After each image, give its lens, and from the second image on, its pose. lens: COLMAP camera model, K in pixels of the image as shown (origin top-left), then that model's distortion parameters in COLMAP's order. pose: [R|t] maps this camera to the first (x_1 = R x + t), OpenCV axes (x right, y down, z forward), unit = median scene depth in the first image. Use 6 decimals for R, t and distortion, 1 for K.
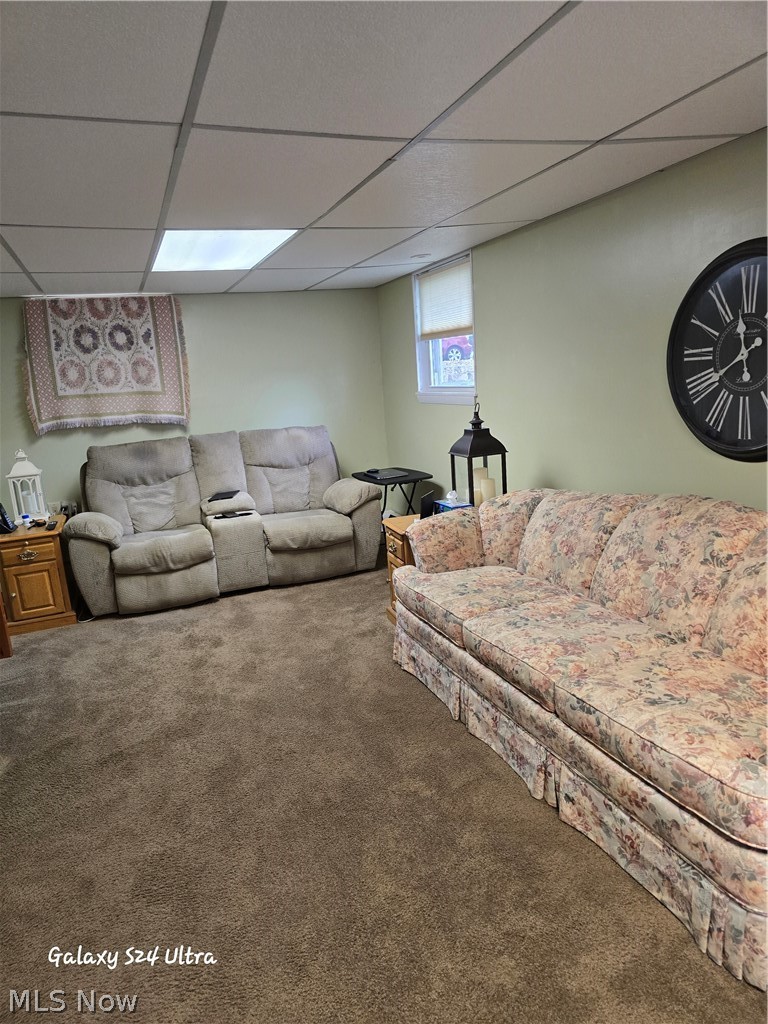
lens RADIAL K [[701.6, 0, 387.1], [0, 701.6, 514.9], [0, 0, 1]] dist [0.069247, -0.068558]
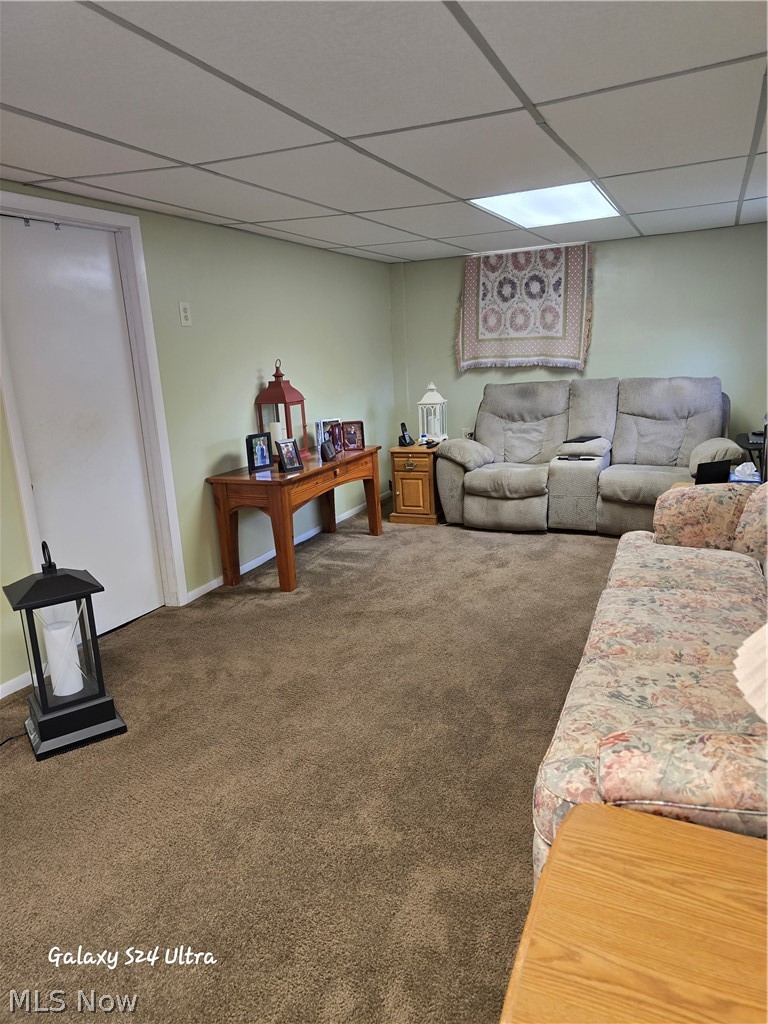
lens RADIAL K [[701.6, 0, 387.1], [0, 701.6, 514.9], [0, 0, 1]] dist [0.069247, -0.068558]
pose [[0.700892, 0.201057, -0.684343, 0.320499], [-0.142681, 0.979578, 0.141664, -0.026126], [0.698851, -0.001649, 0.715266, 0.047994]]
